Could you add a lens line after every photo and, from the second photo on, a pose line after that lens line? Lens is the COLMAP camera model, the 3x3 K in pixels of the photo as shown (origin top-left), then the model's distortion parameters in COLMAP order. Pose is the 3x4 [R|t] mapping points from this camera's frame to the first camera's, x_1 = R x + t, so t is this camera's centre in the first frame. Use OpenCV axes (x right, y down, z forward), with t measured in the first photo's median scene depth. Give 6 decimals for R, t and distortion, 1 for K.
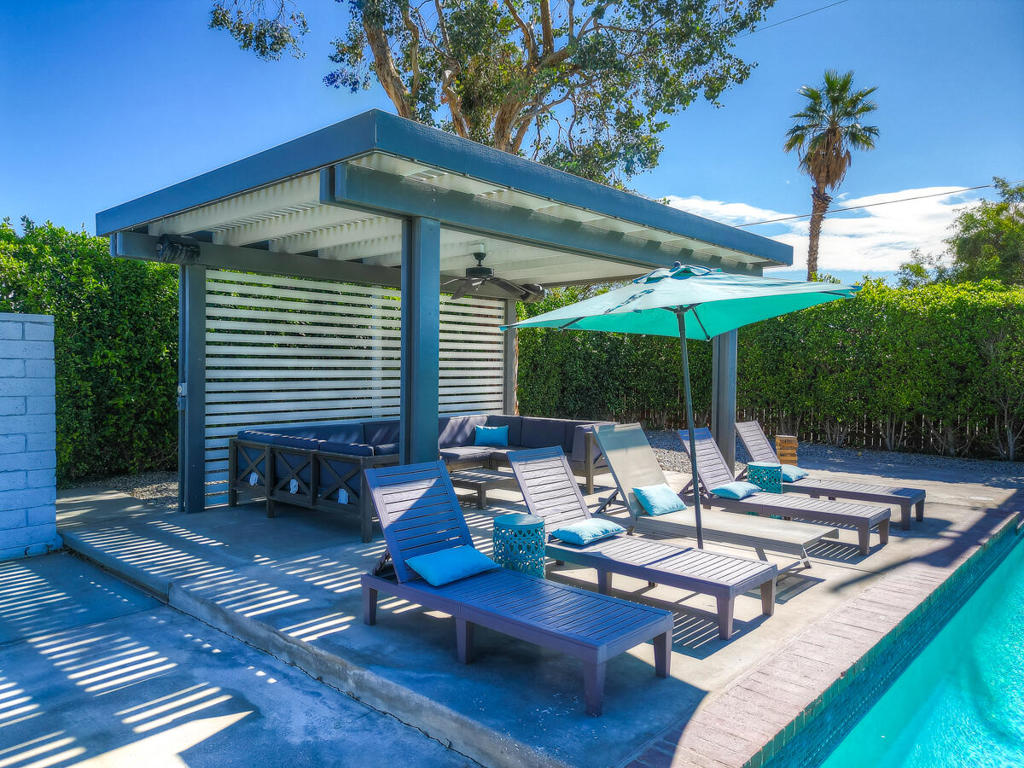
lens RADIAL K [[731.1, 0, 512.0], [0, 731.1, 384.0], [0, 0, 1]] dist [0.001059, -0.000972]
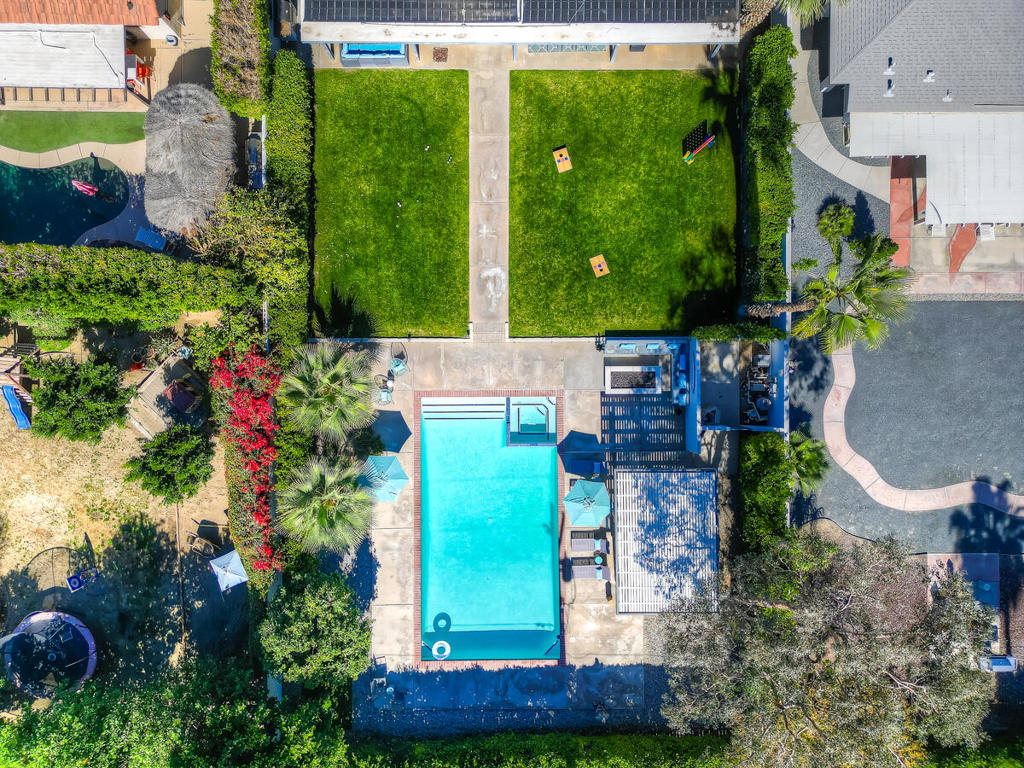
lens RADIAL K [[716.8, 0, 510.9], [0, 716.8, 387.2], [0, 0, 1]] dist [0.068157, -0.064188]
pose [[-0.735412, 0.677475, -0.014038, 0.127757], [-0.031993, -0.014020, 0.999390, -7.564342], [0.676865, 0.735412, 0.031985, -0.582760]]
